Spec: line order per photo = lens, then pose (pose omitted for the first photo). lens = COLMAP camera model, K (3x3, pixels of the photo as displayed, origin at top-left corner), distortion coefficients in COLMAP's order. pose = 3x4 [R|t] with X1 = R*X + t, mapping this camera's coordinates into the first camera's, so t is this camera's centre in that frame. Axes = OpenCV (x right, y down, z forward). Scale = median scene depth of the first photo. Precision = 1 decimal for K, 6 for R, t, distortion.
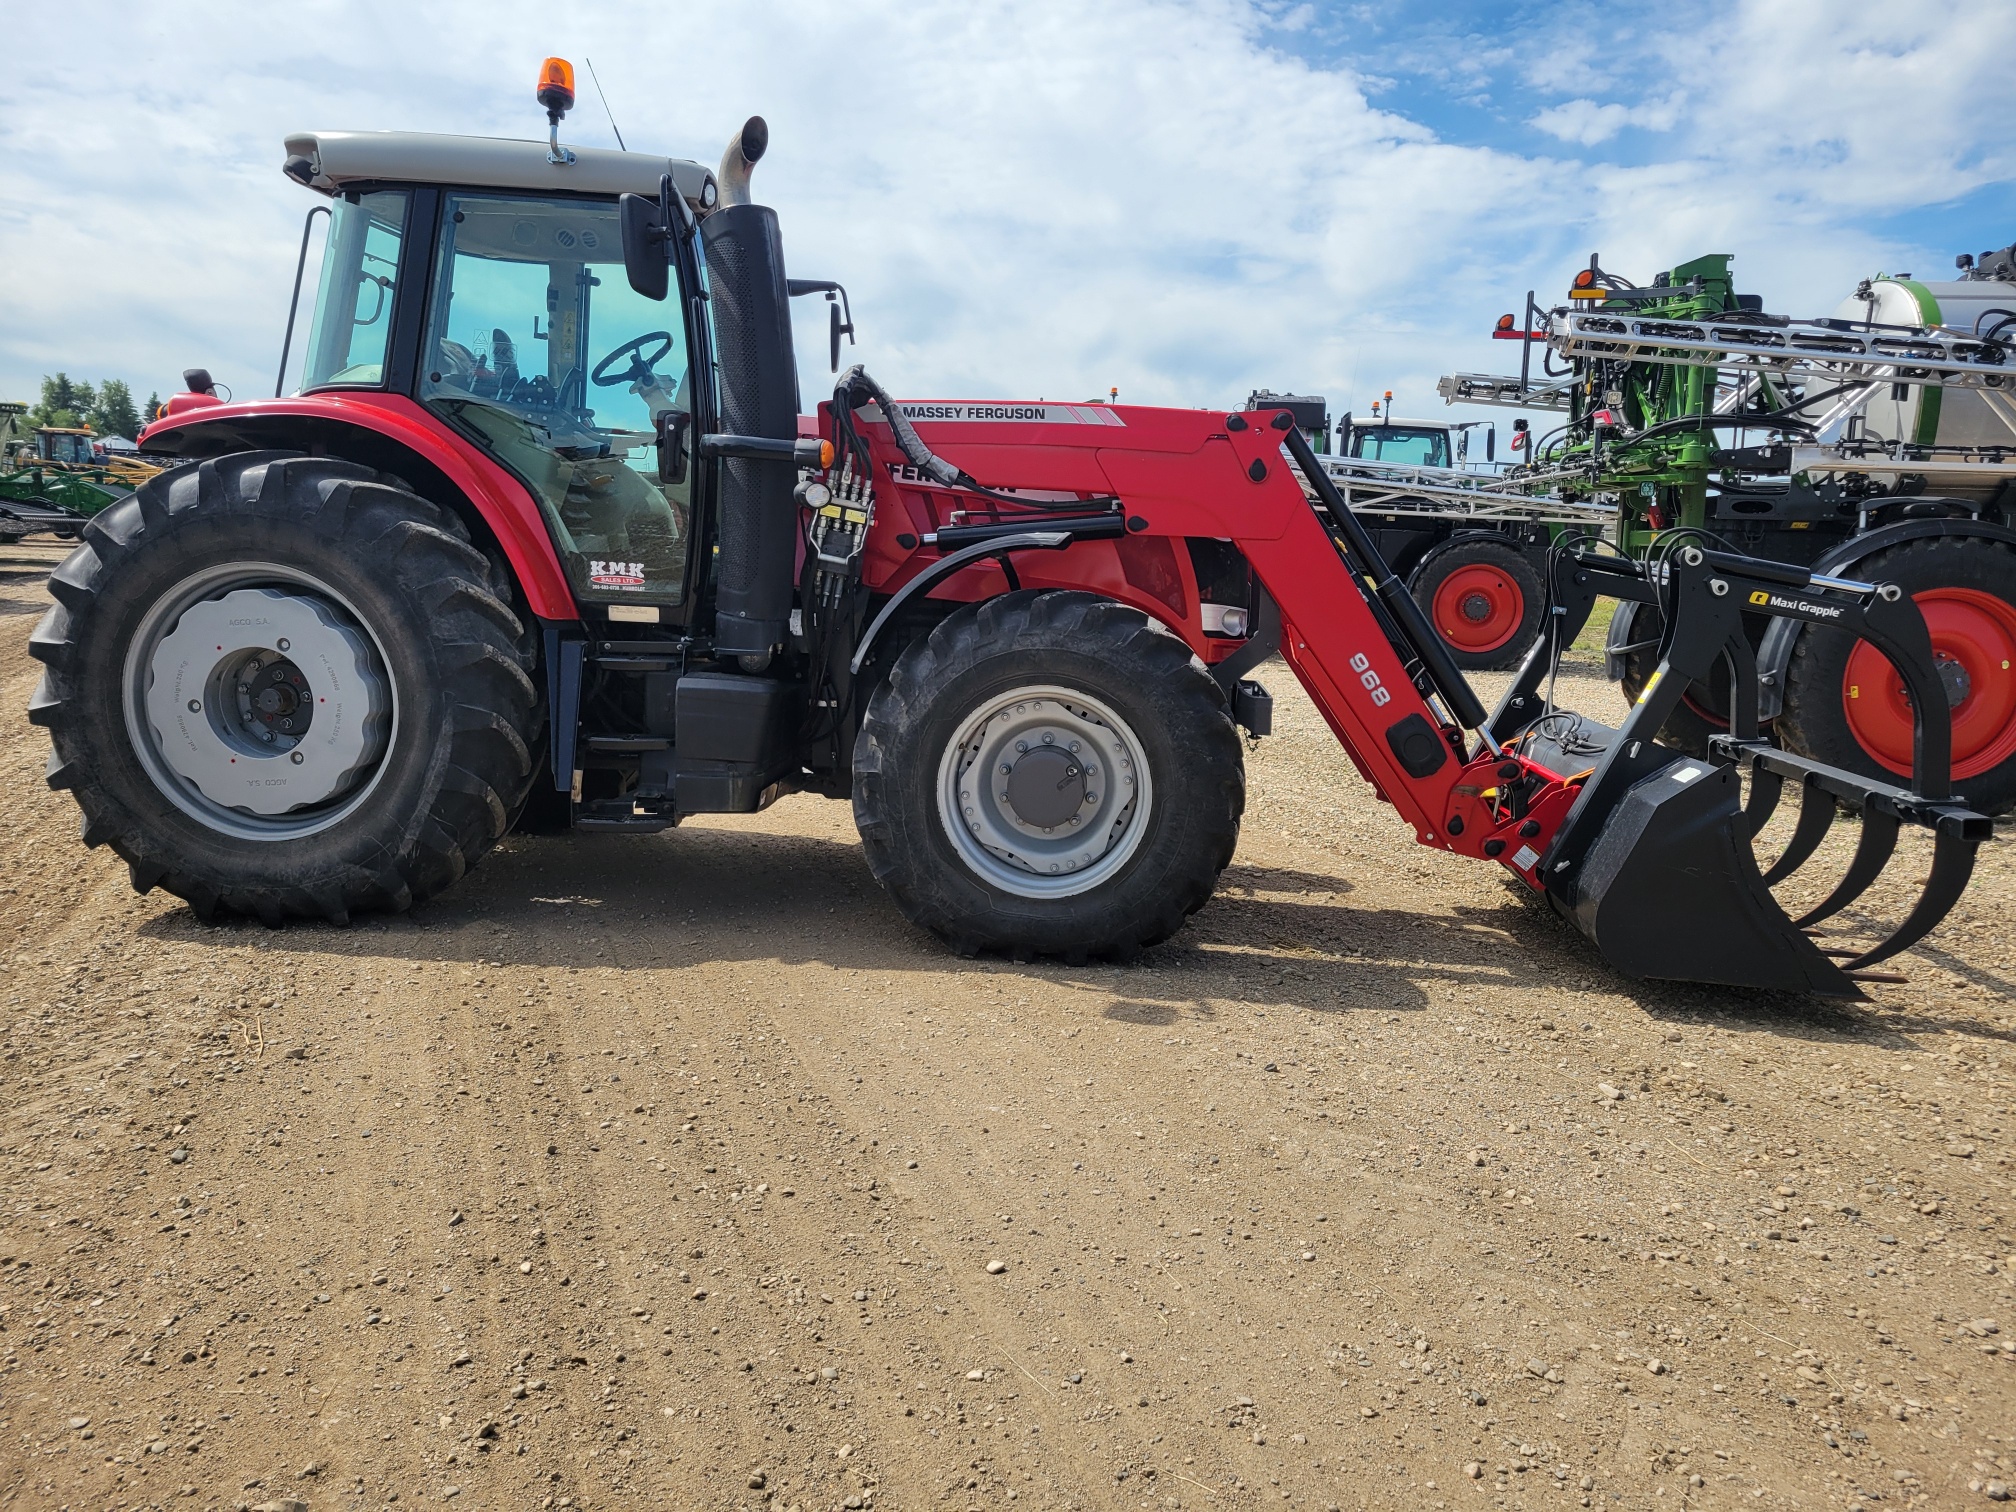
lens RADIAL K [[1527.7, 0, 1005.4], [0, 1527.7, 713.4], [0, 0, 1]] dist [0.048558, -0.002498]
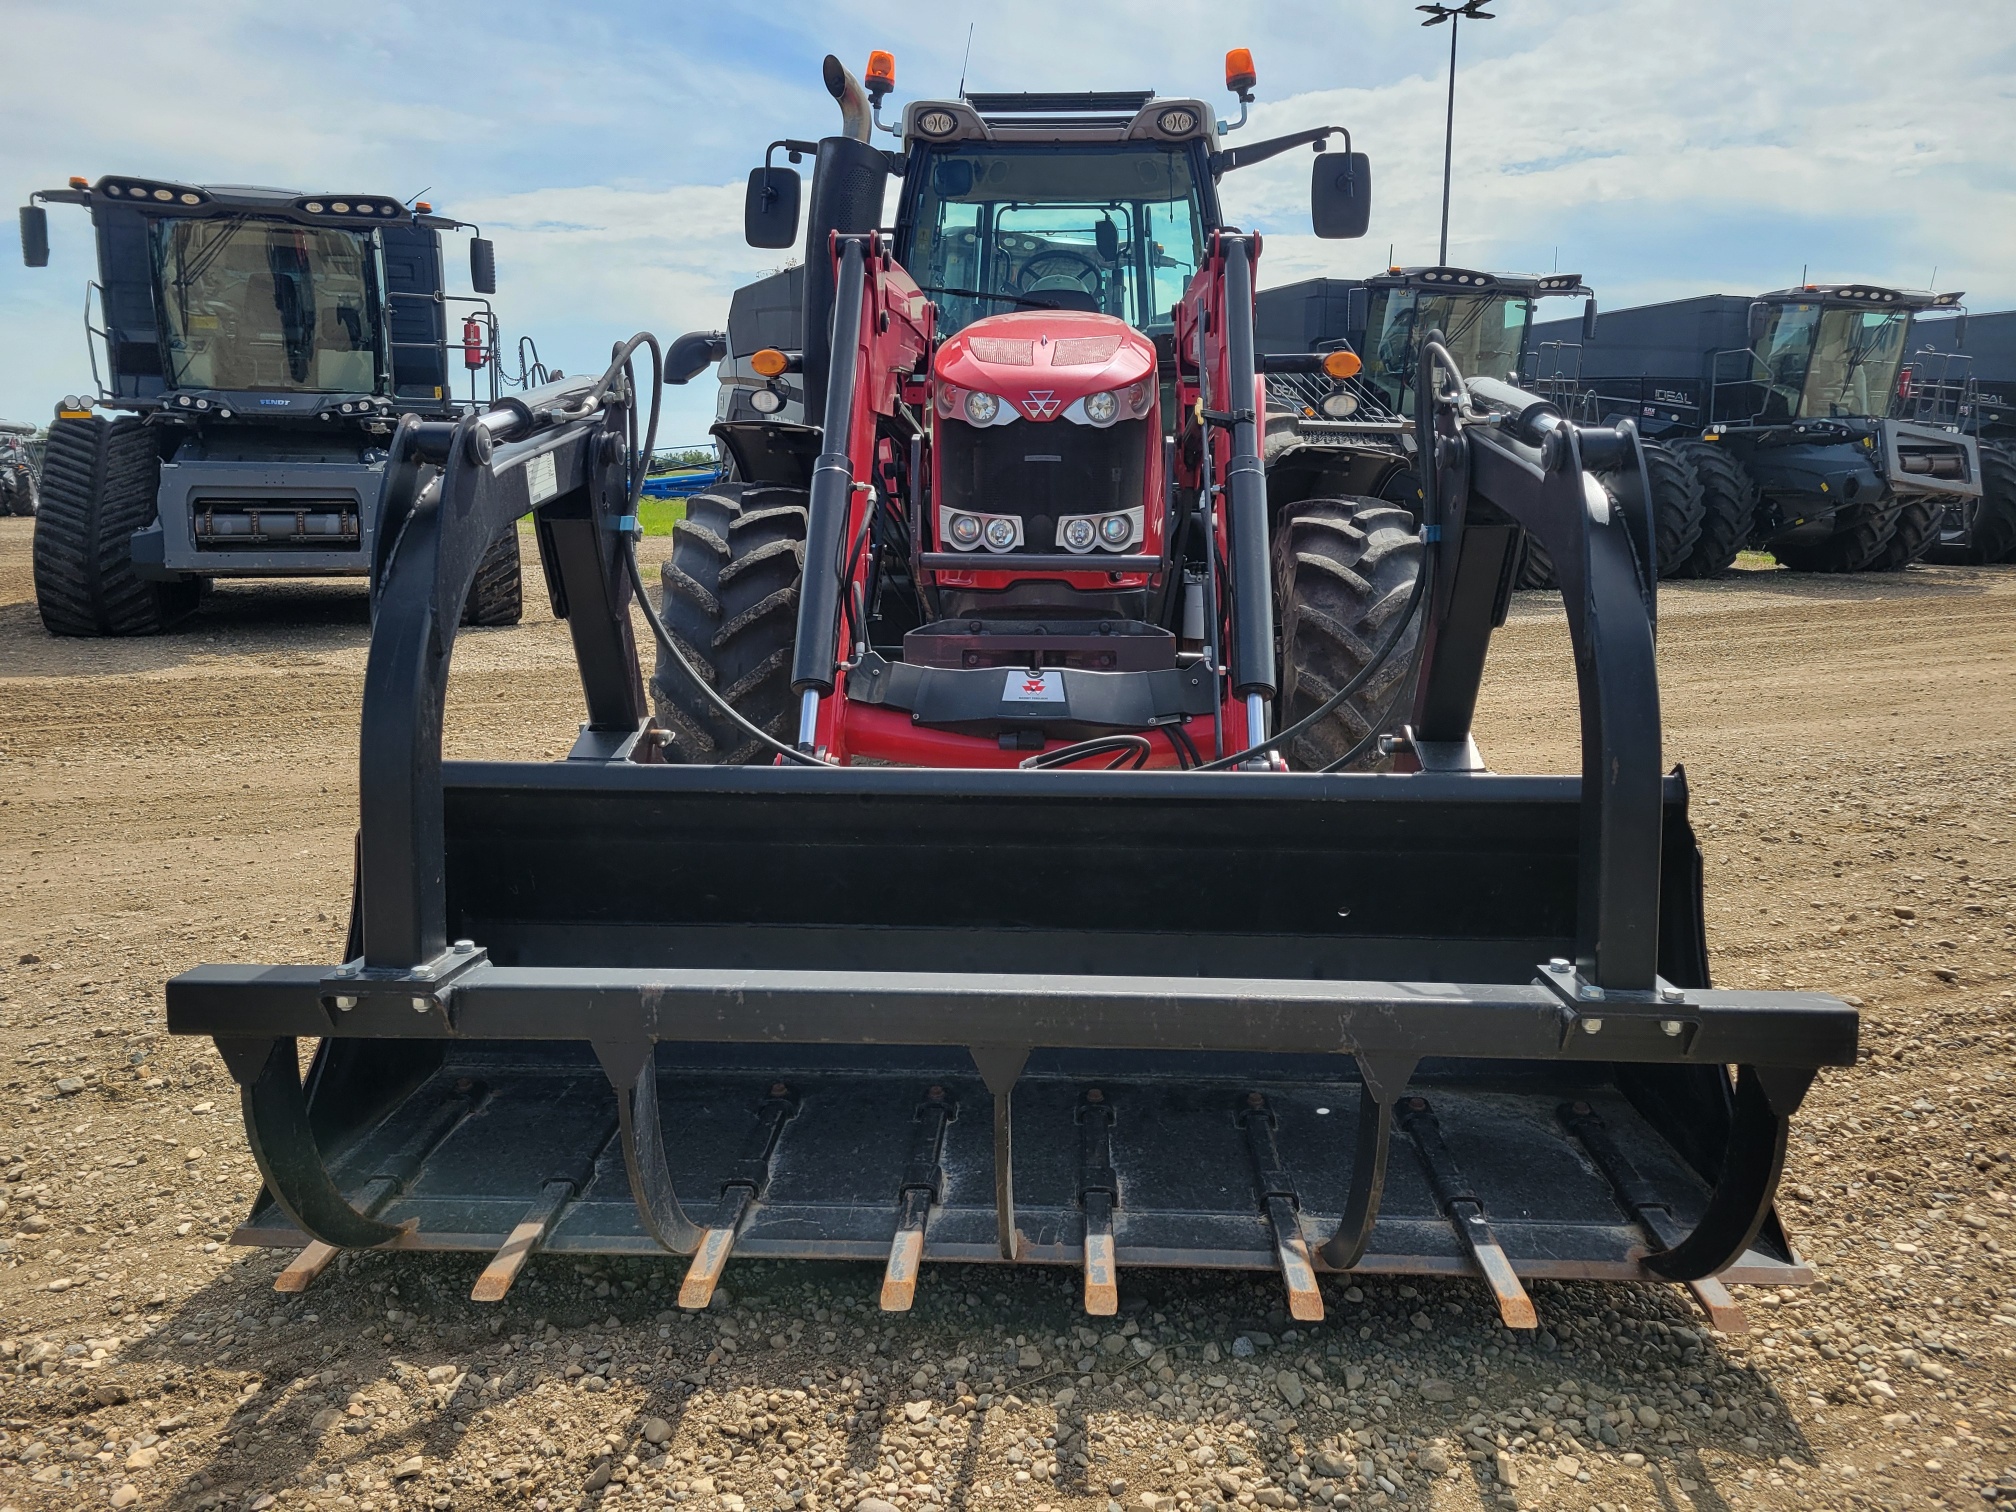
lens RADIAL K [[1501.1, 0, 1044.3], [0, 1501.1, 746.5], [0, 0, 1]] dist [0.092918, -0.085365]
pose [[0.021943, 0.152634, -0.988039, 0.969976], [-0.119216, 0.981625, 0.148996, -0.080049], [0.992626, 0.114521, 0.039737, 1.132881]]
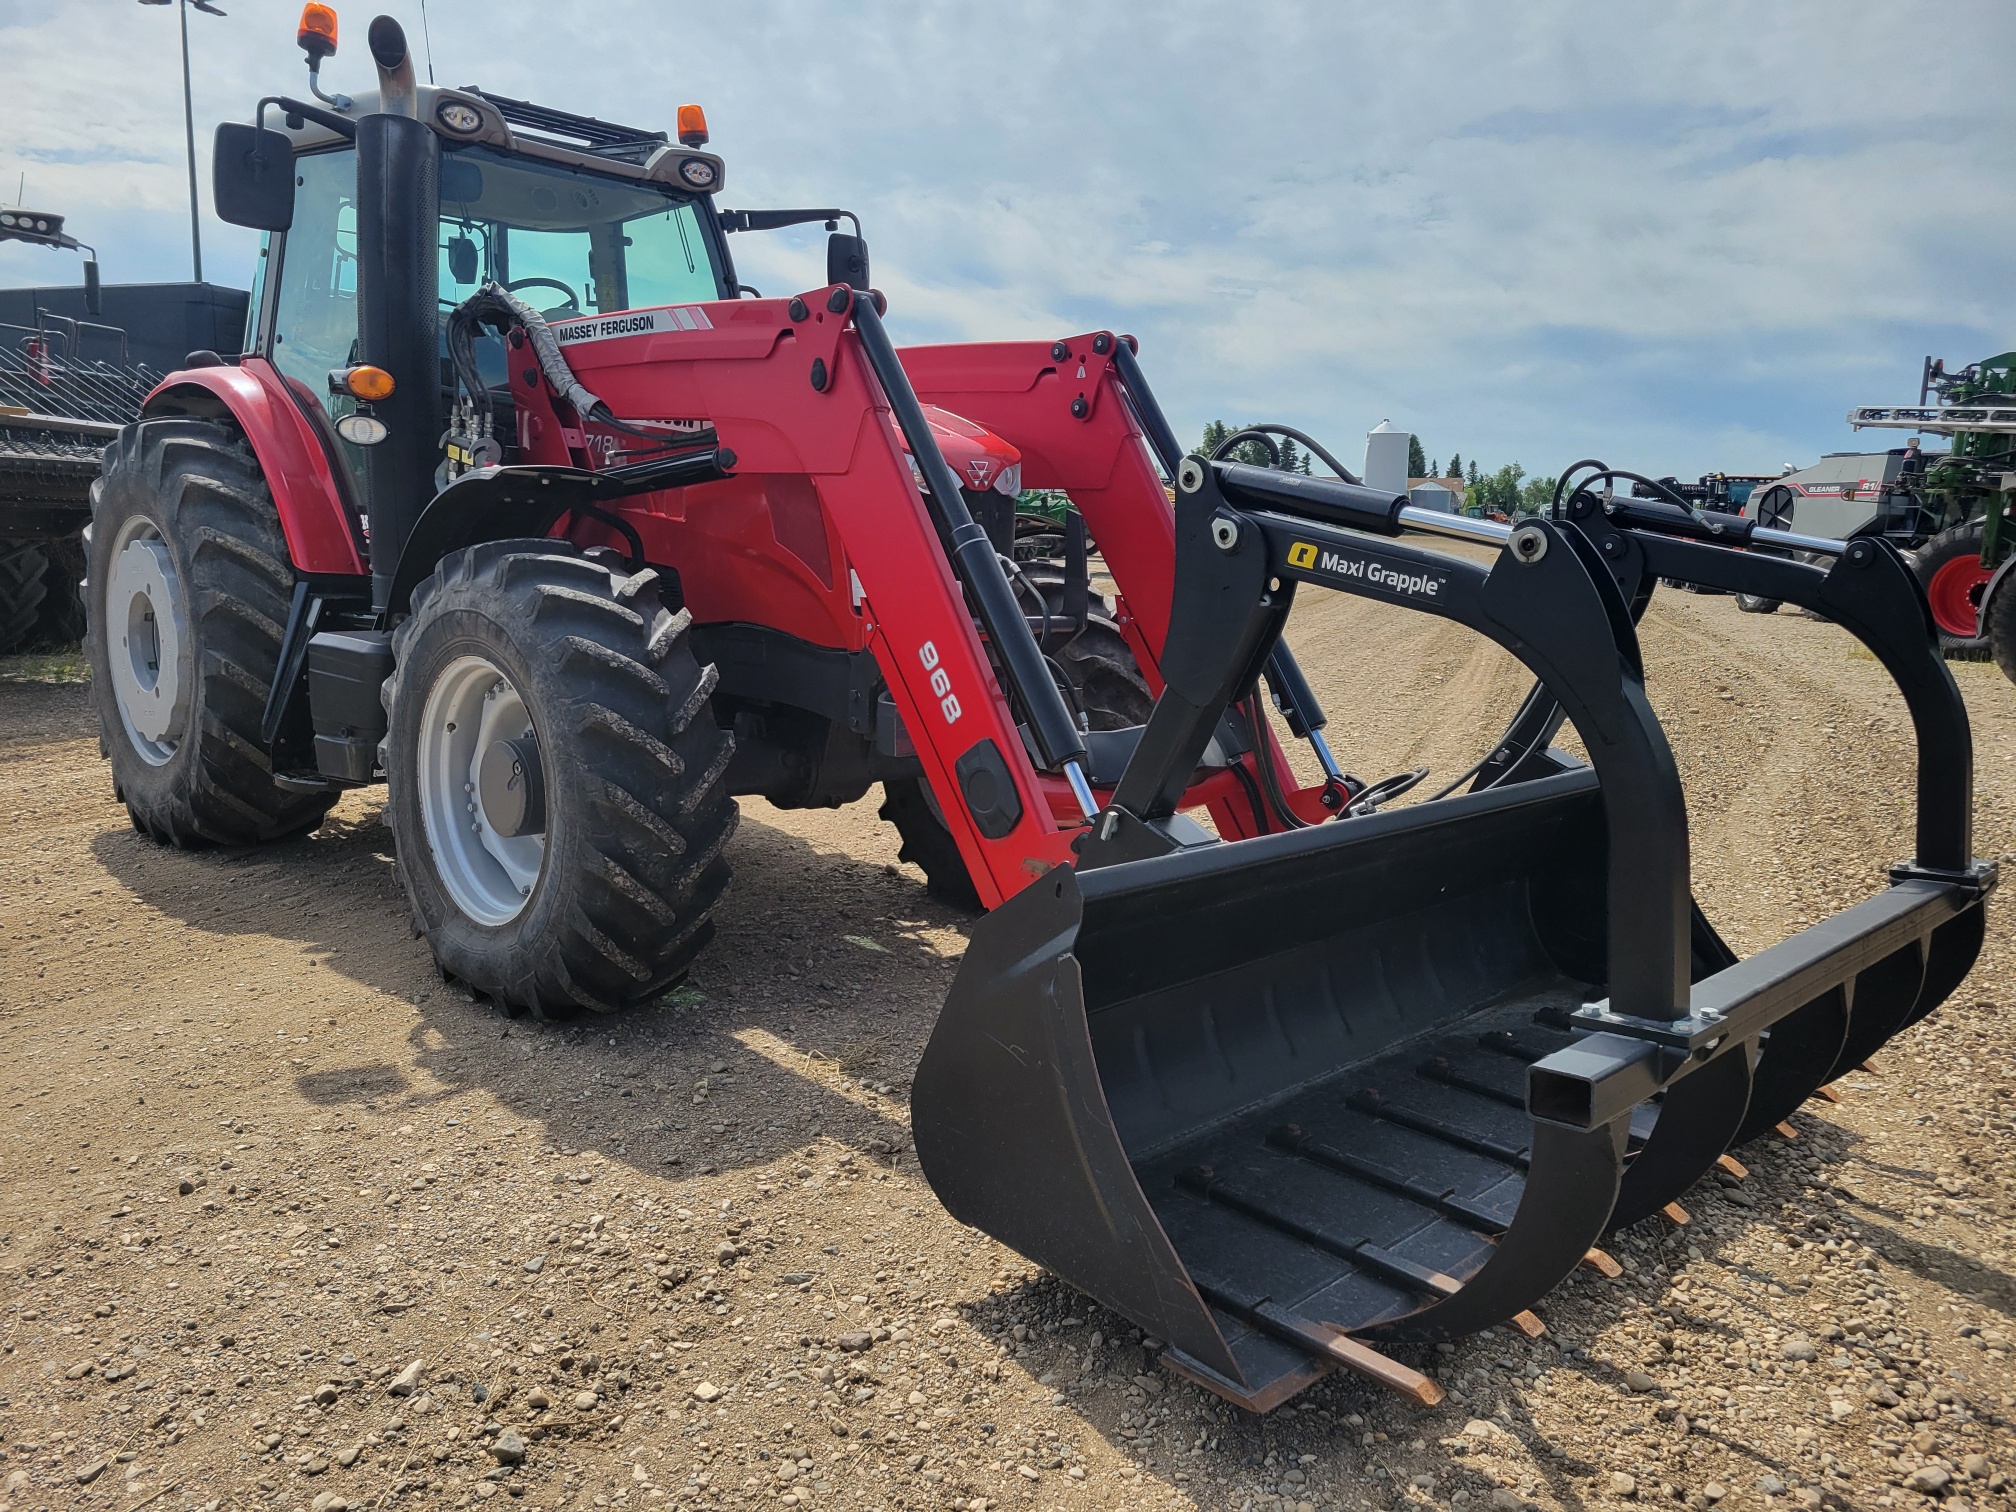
lens RADIAL K [[1501.1, 0, 1044.3], [0, 1501.1, 746.5], [0, 0, 1]] dist [0.092918, -0.085365]
pose [[0.759653, 0.084329, -0.644838, 0.735041], [-0.082052, 0.996062, 0.033599, -0.021961], [0.645132, 0.027387, 0.763580, 0.566148]]
